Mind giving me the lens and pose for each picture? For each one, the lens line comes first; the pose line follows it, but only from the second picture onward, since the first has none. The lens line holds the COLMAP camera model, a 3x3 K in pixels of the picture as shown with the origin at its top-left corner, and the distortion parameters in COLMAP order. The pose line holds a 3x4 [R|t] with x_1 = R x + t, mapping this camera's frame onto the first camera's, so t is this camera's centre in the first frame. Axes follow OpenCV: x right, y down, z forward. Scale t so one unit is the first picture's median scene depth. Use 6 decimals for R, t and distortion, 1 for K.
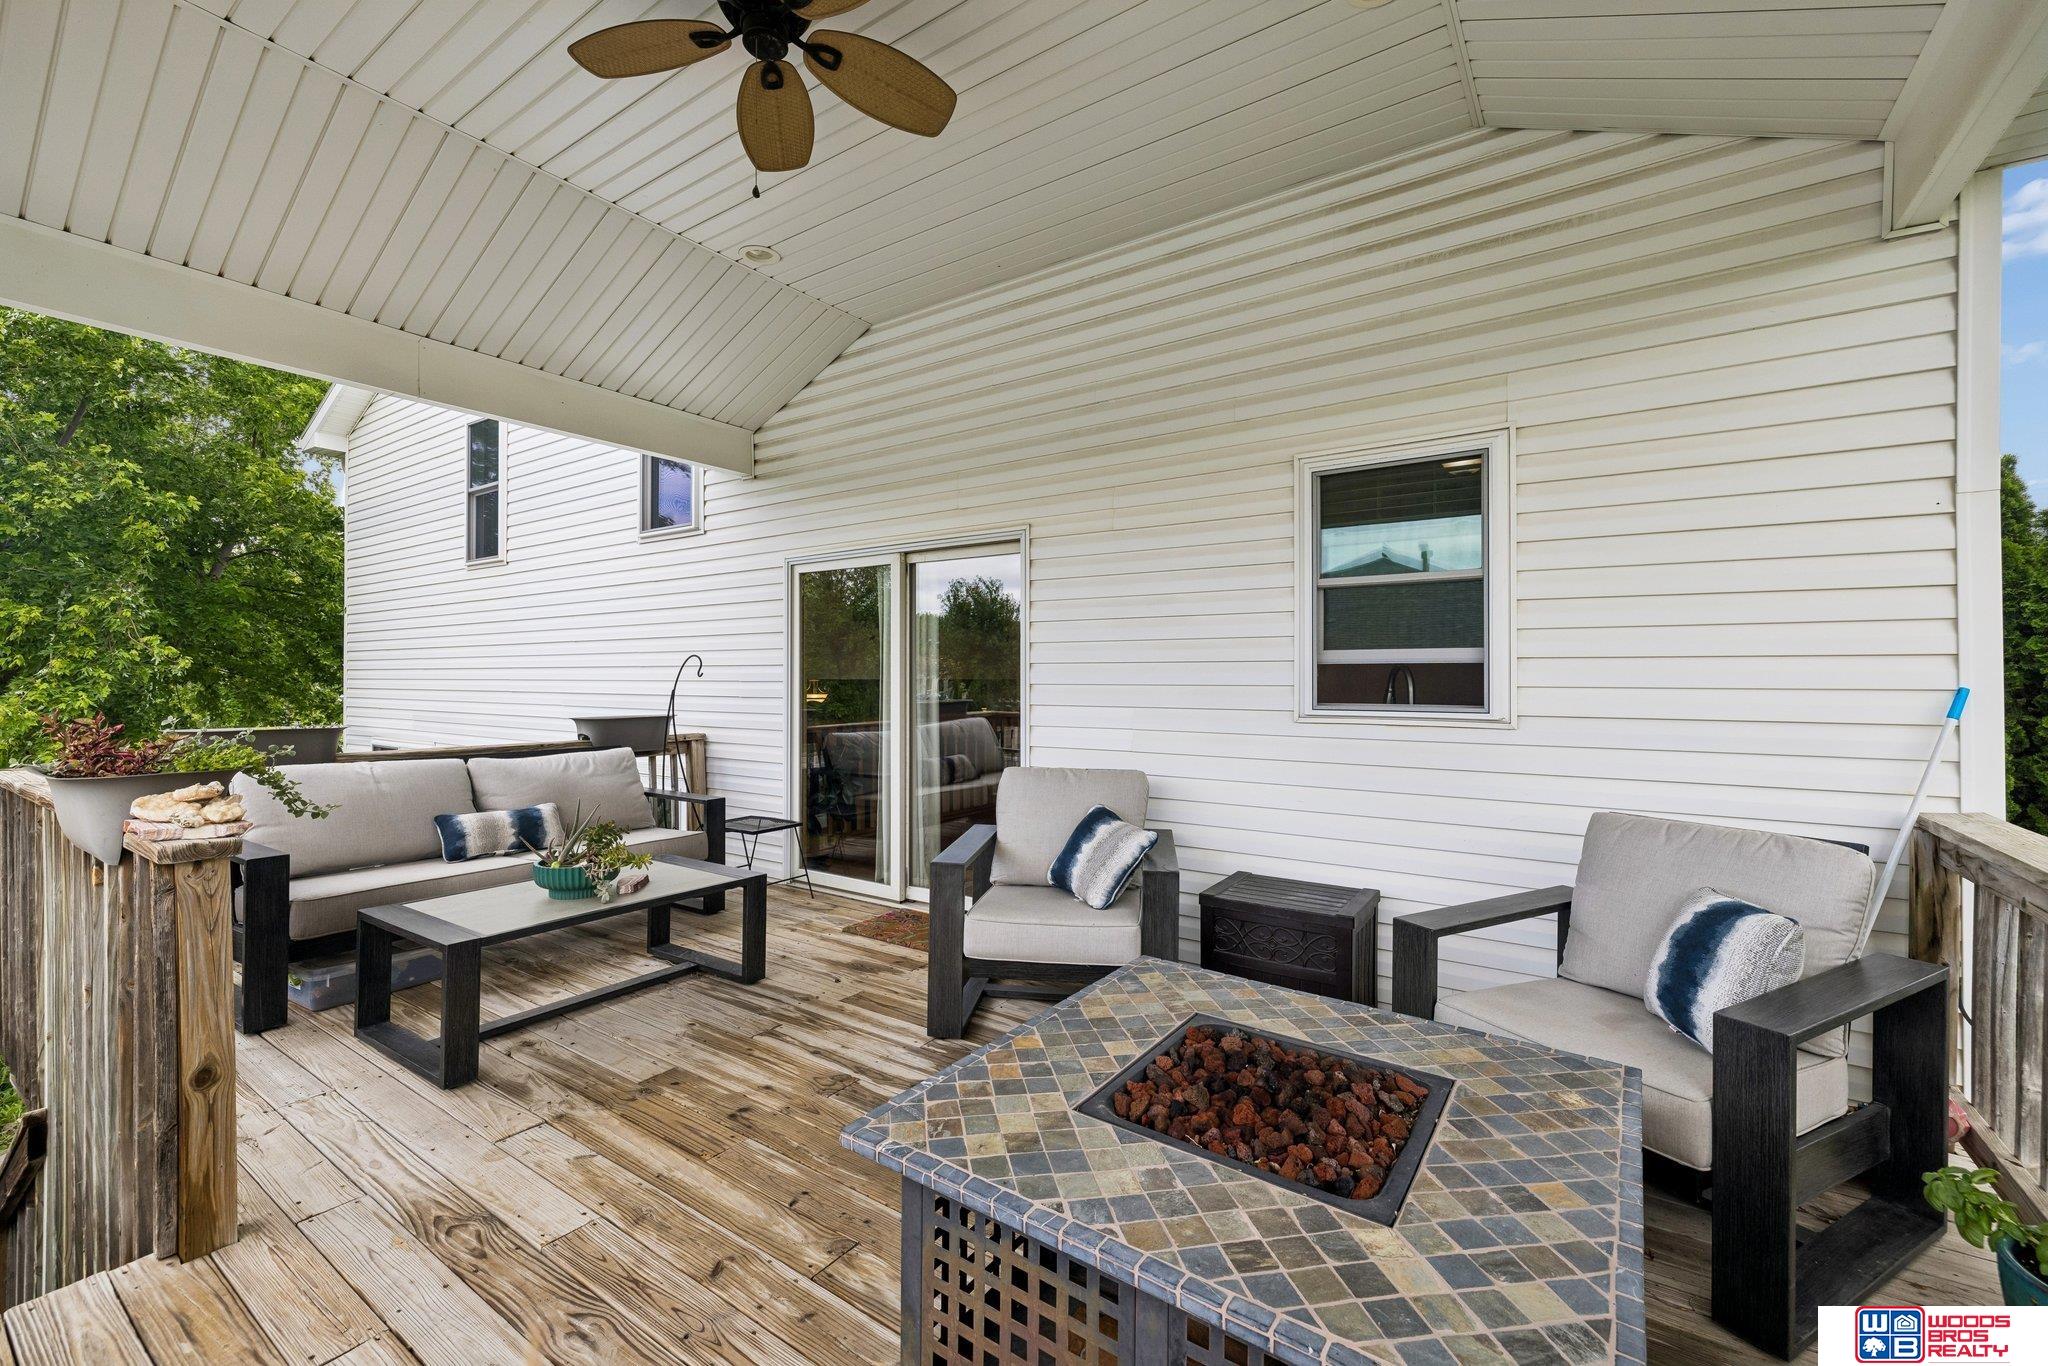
lens RADIAL K [[857.5, 0, 1020.4], [0, 857.5, 690.8], [0, 0, 1]] dist [0.001996, 0.000252]
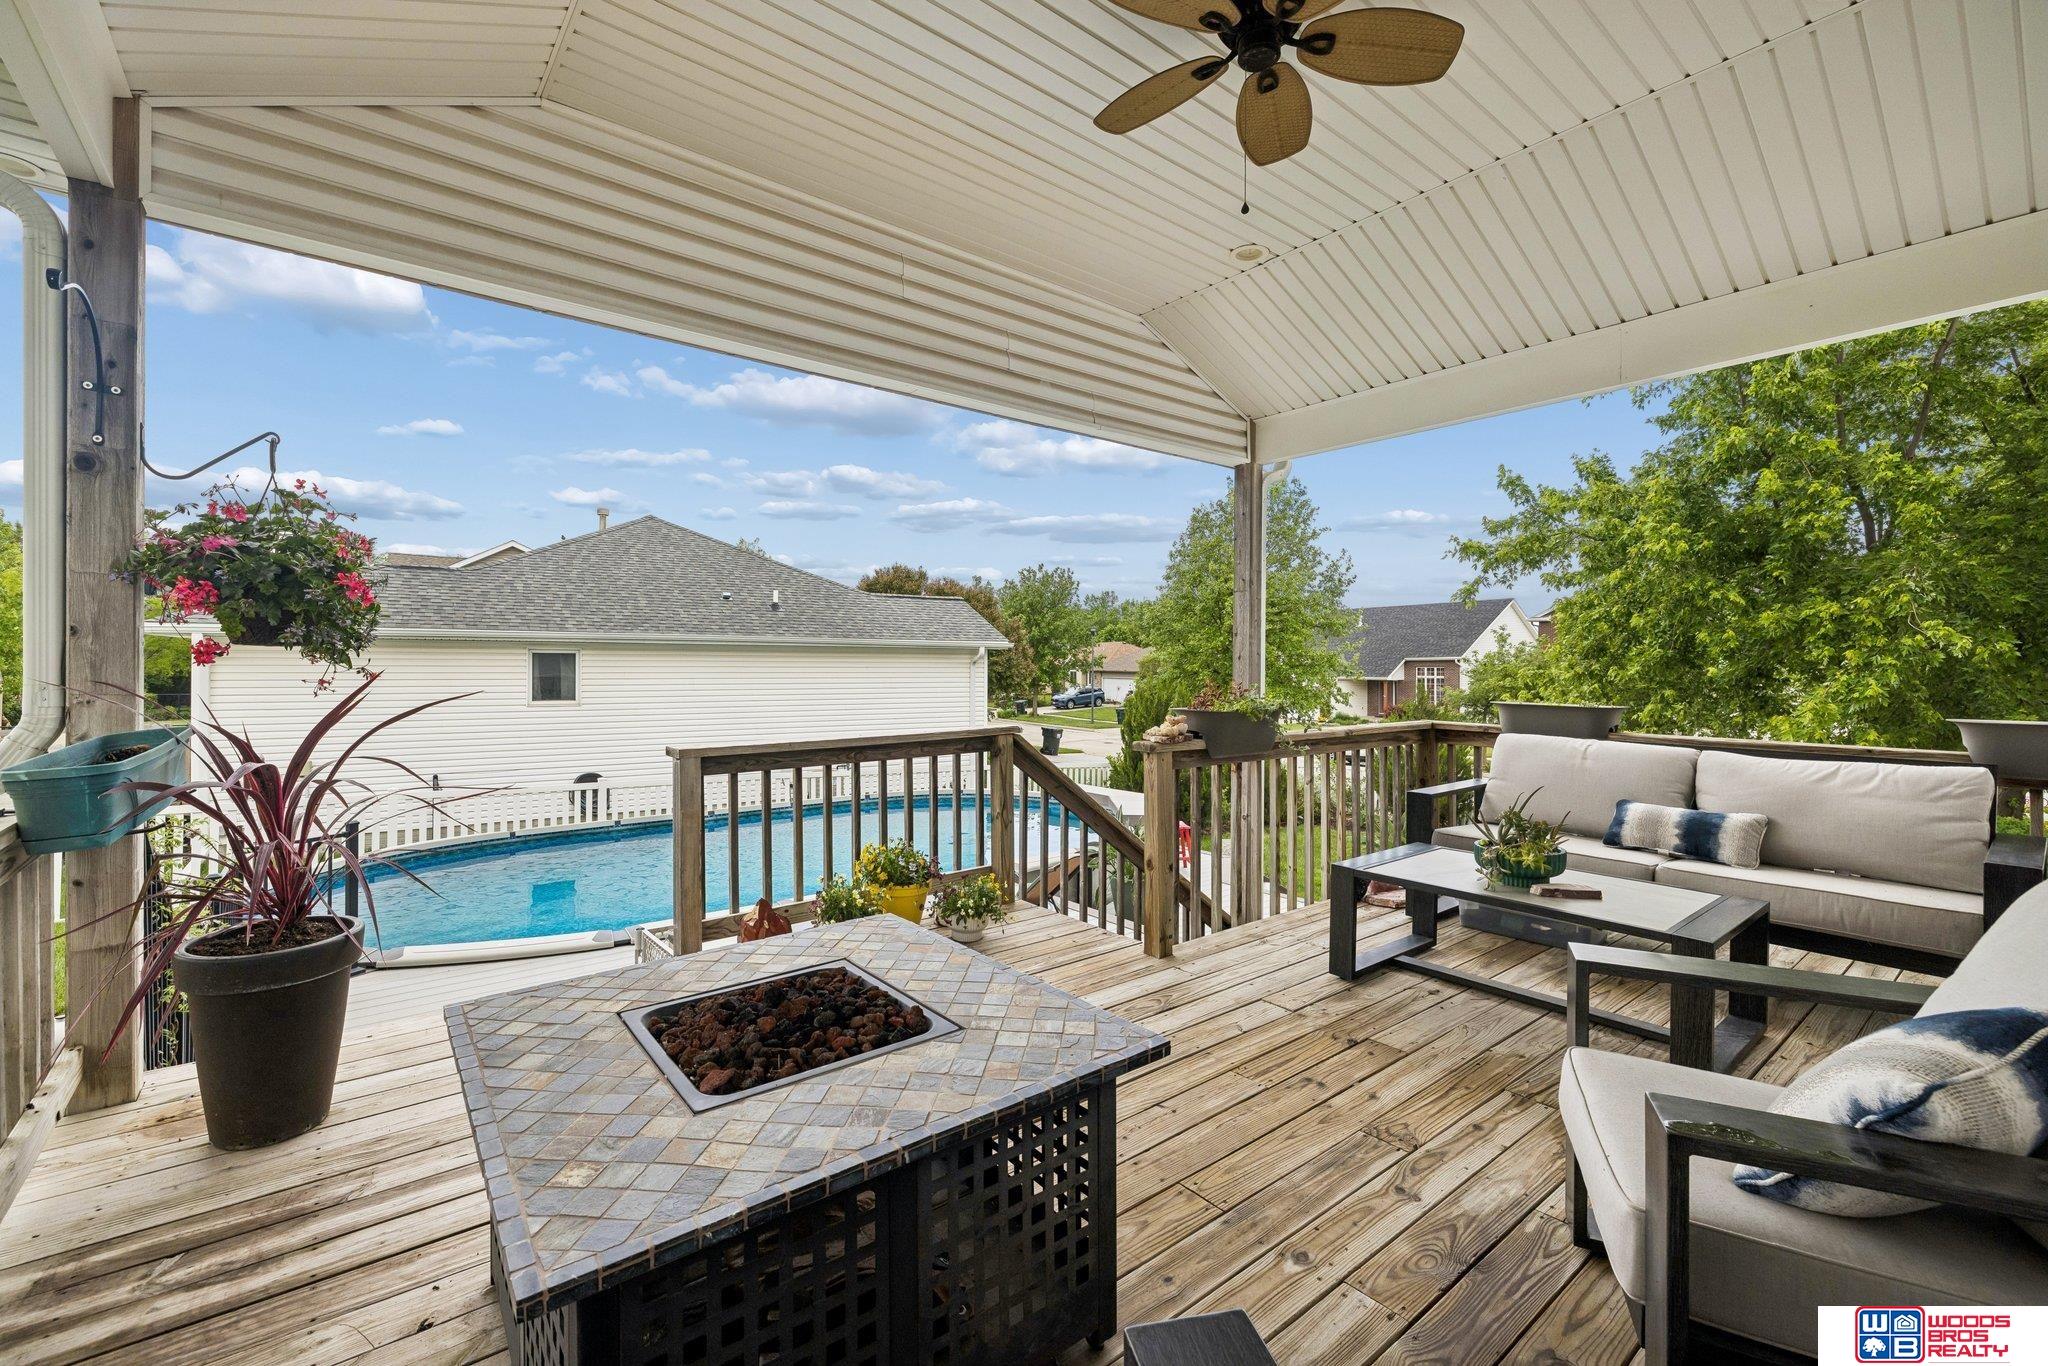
lens RADIAL K [[857.5, 0, 1024.3], [0, 857.5, 669.5], [0, 0, 1]] dist [0.001996, 0.000252]
pose [[-0.291005, -0.000651, -0.956721, 0.576697], [-0.009580, 0.999952, 0.002234, -0.003997], [0.956673, 0.009816, -0.290997, 0.726848]]
